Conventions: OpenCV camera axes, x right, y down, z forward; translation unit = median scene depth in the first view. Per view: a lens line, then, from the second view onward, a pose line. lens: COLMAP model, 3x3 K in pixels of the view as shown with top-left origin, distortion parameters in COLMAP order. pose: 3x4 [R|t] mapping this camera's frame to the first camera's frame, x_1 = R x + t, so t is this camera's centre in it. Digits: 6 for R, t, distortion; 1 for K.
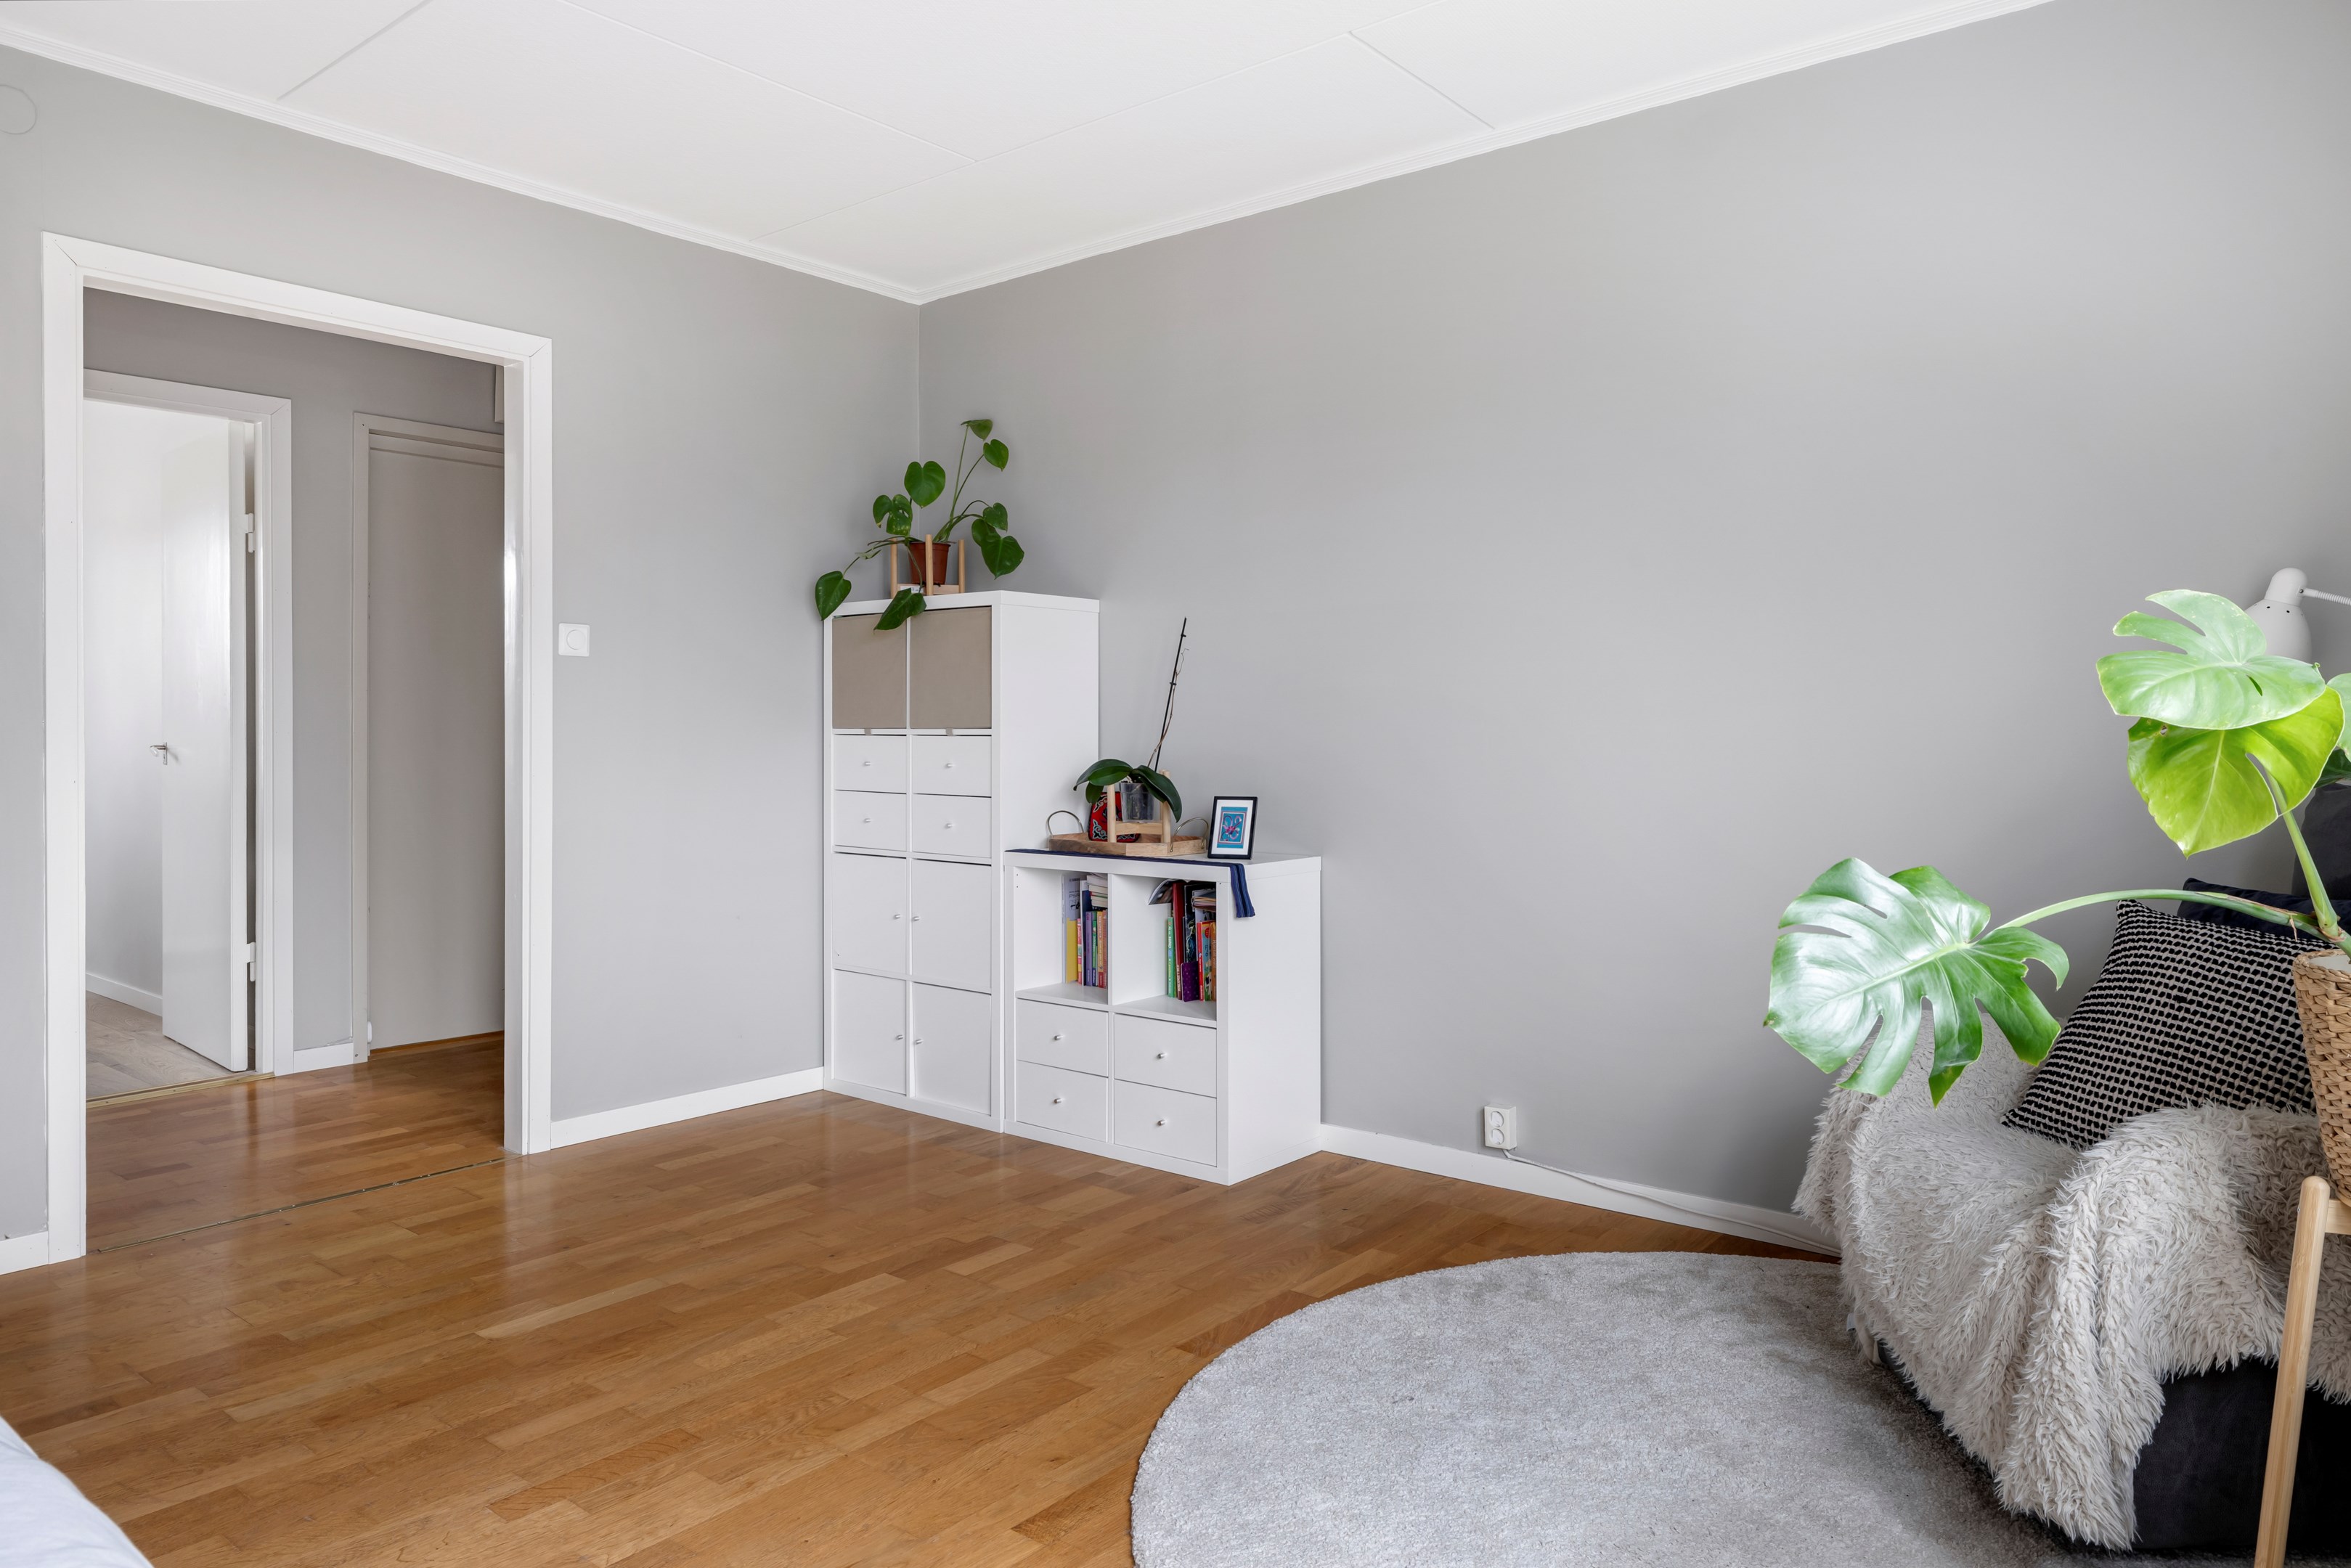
lens RADIAL K [[1489.1, 0, 1175.5], [0, 1489.1, 784.0], [0, 0, 1]] dist [0.000633, -0.000696]
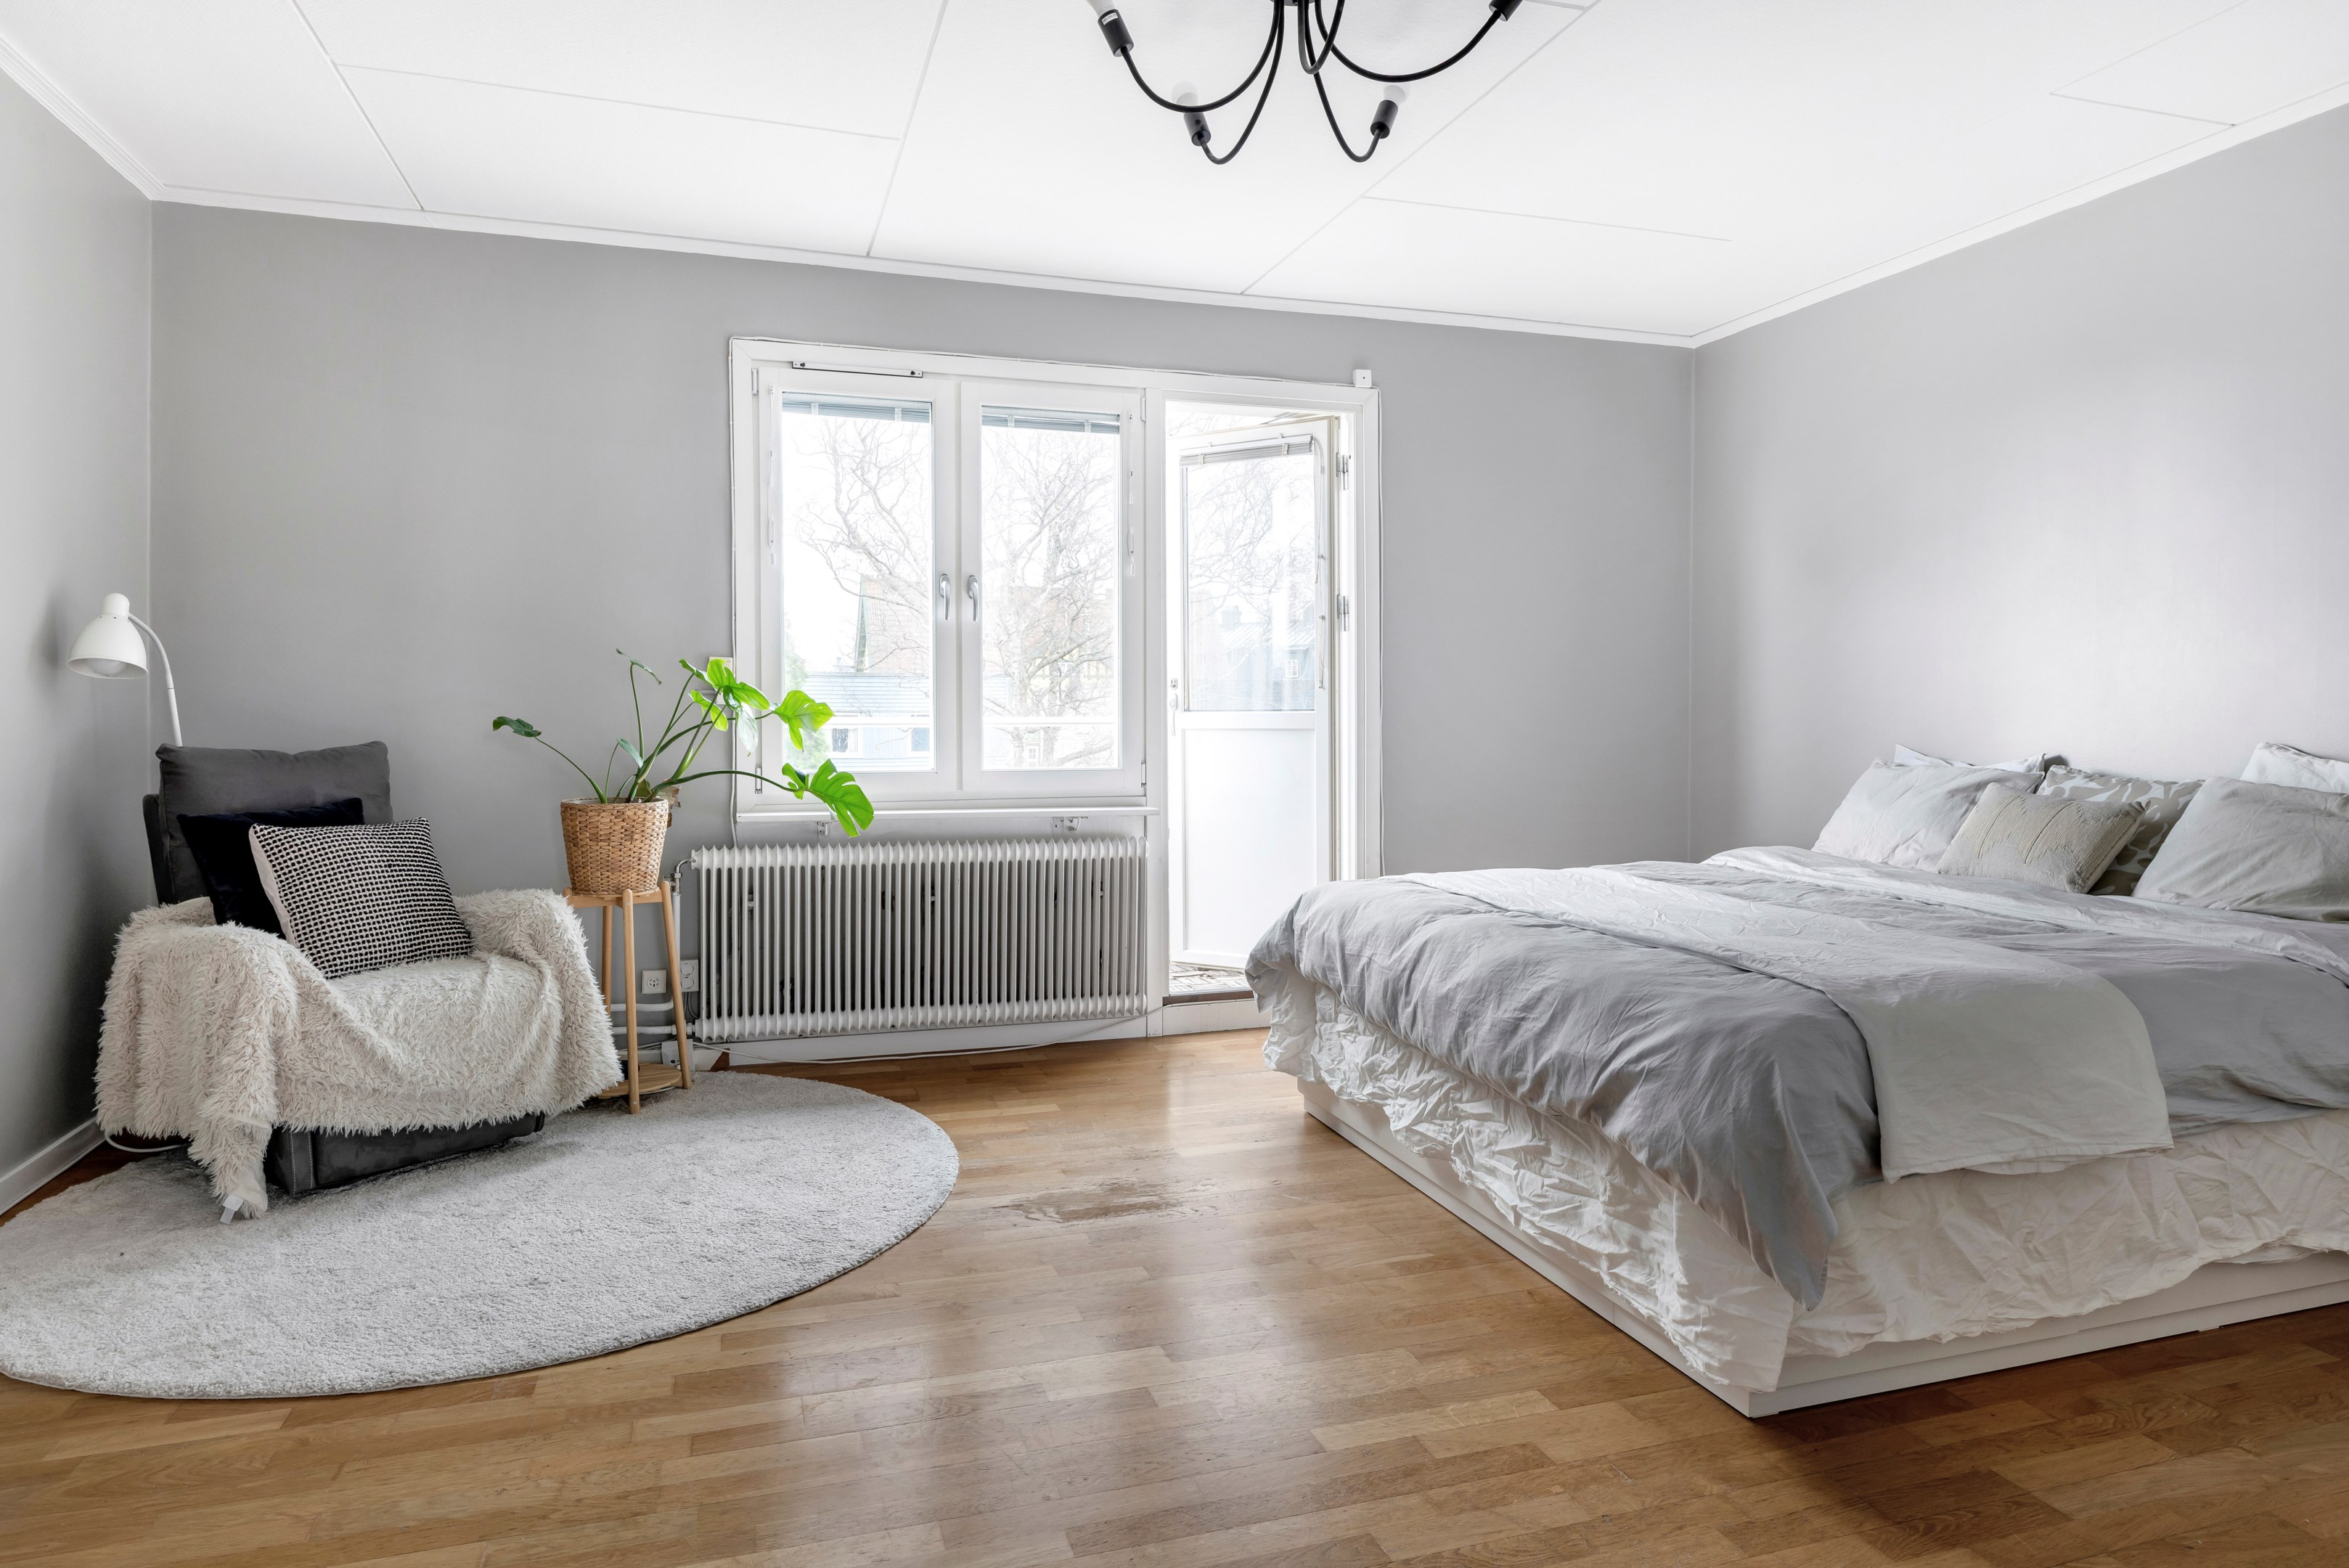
lens RADIAL K [[1411.9, 0, 1213.2], [0, 1411.9, 755.2], [0, 0, 1]] dist [-0.002060, 0.003017]
pose [[-0.850560, -0.015356, 0.525654, -0.618090], [0.016932, 0.998256, 0.056559, -0.037602], [-0.525605, 0.057007, -0.848816, 1.162271]]
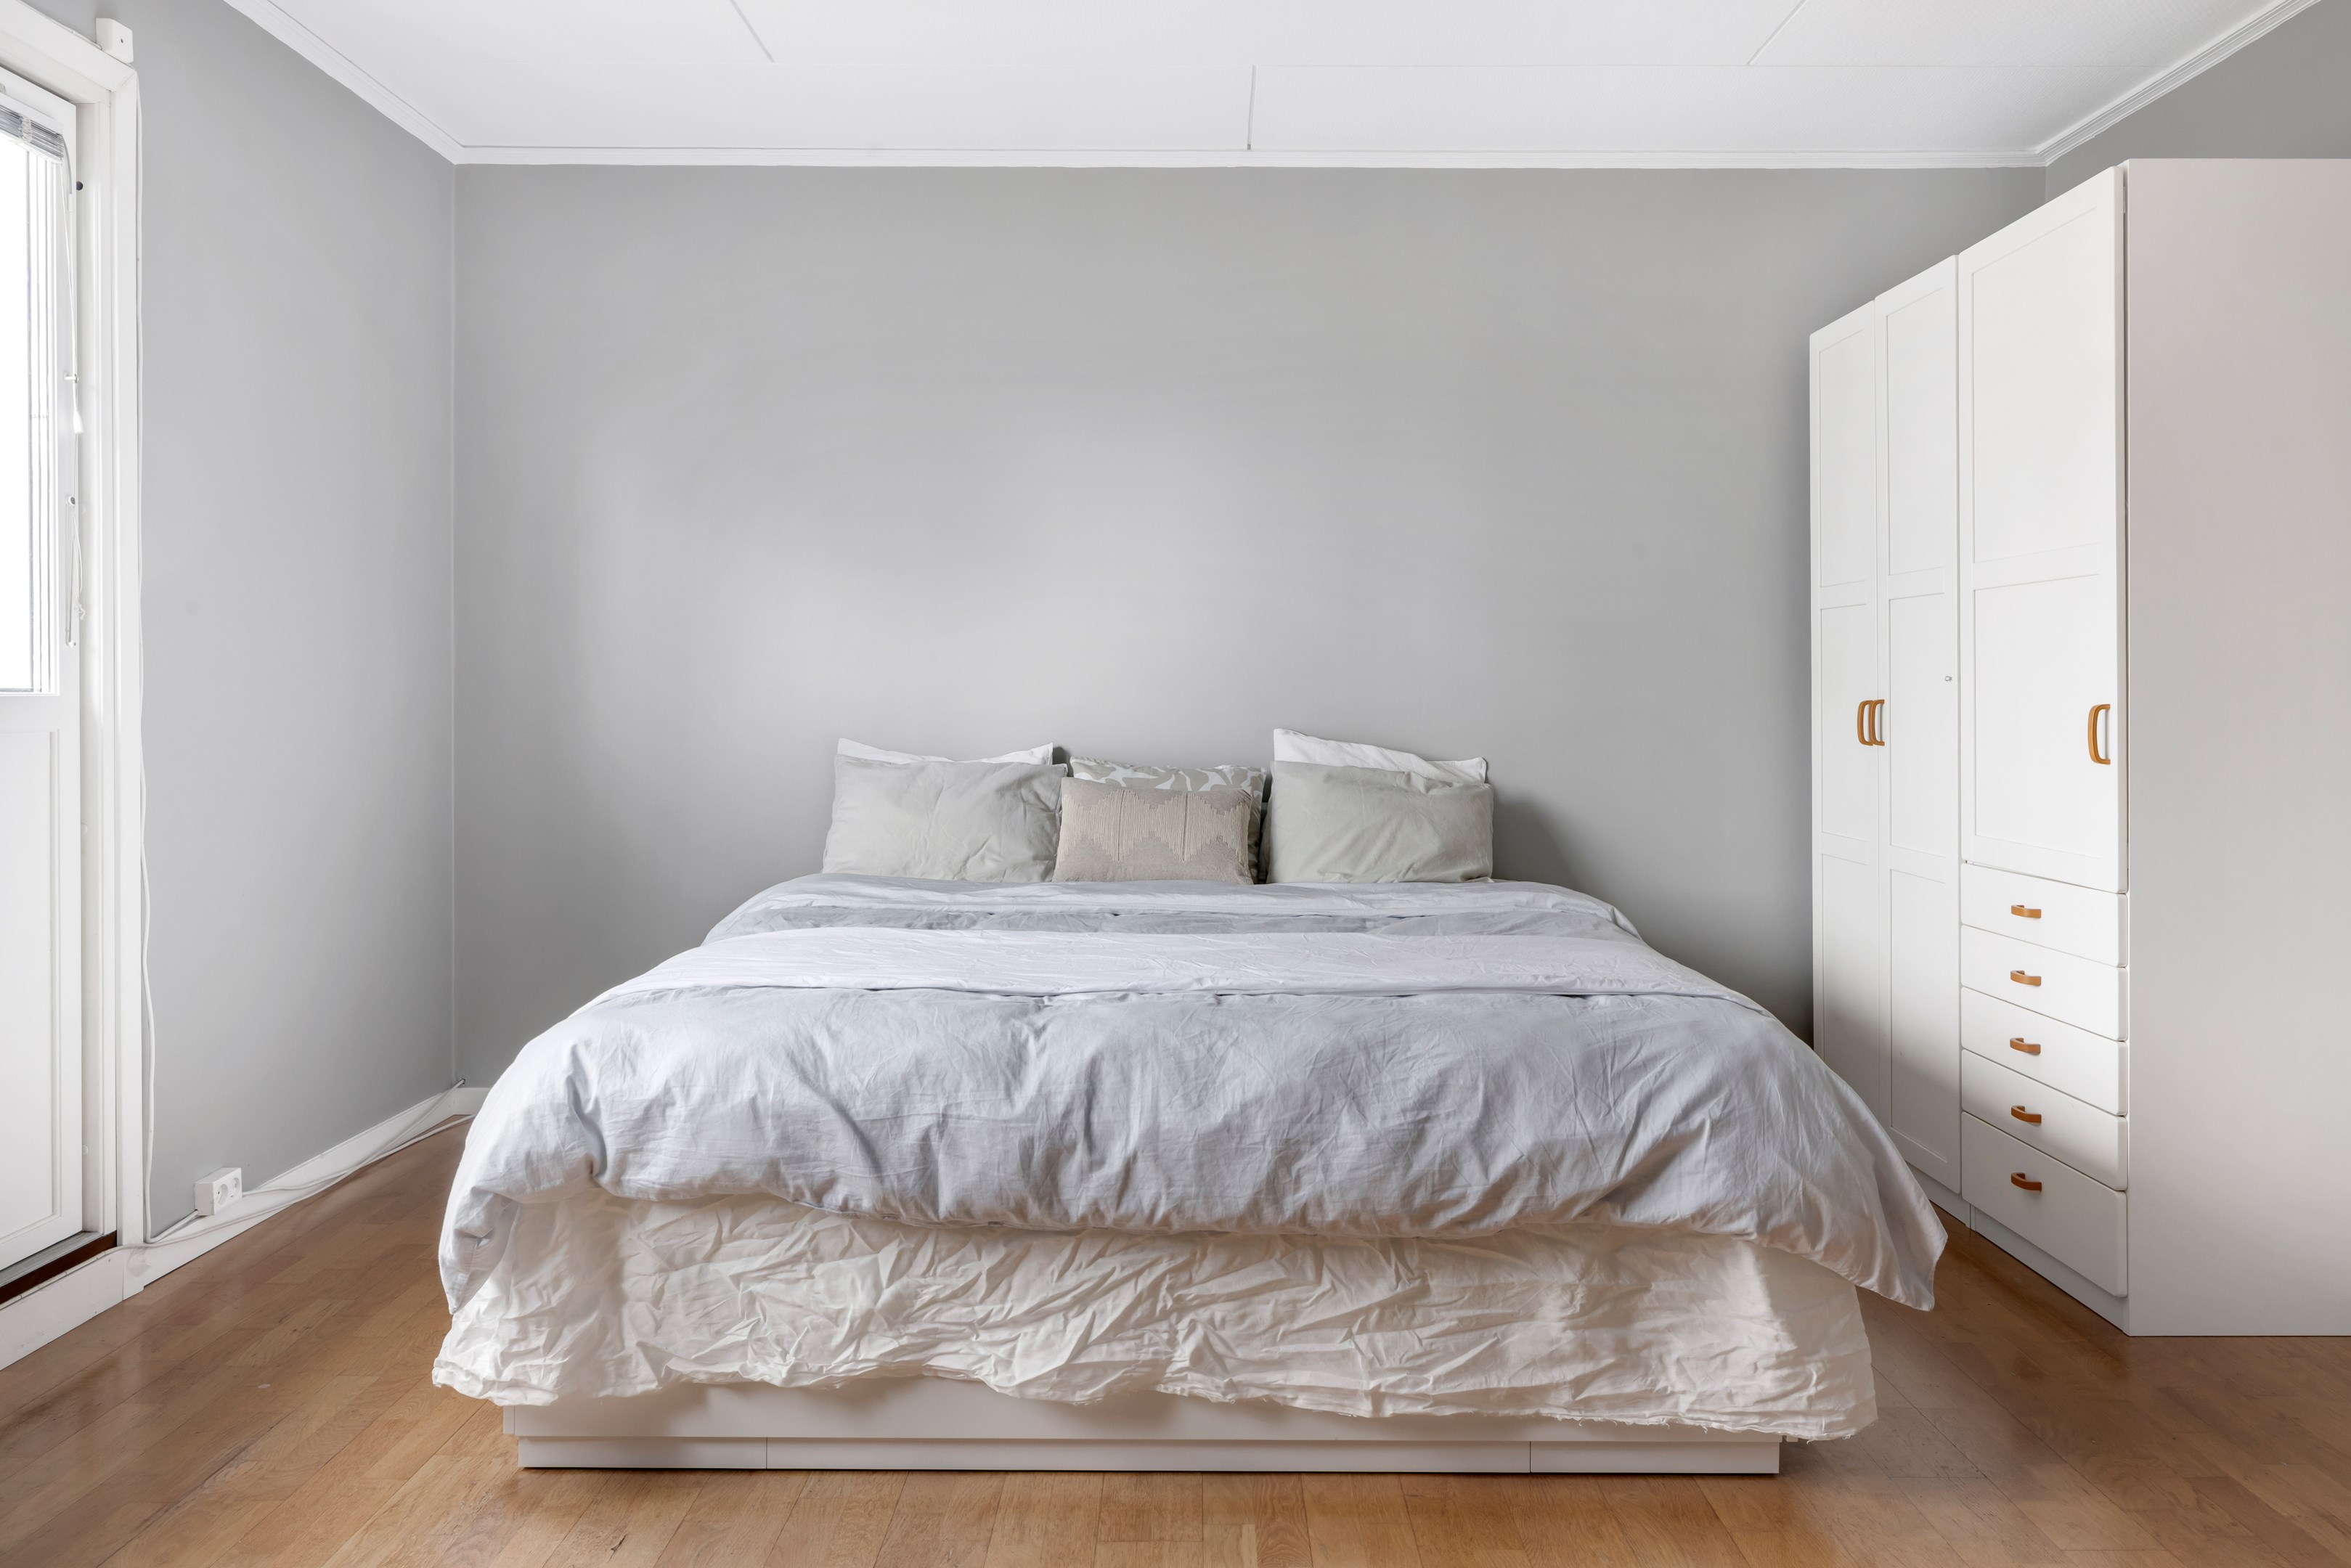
lens RADIAL K [[1681.5, 0, 1215.7], [0, 1681.5, 708.3], [0, 0, 1]] dist [0.003132, 0.000442]
pose [[-0.772471, -0.000039, -0.635050, 0.149409], [-0.023699, 0.999305, 0.028766, -0.028828], [0.634607, 0.037271, -0.771935, 0.880738]]
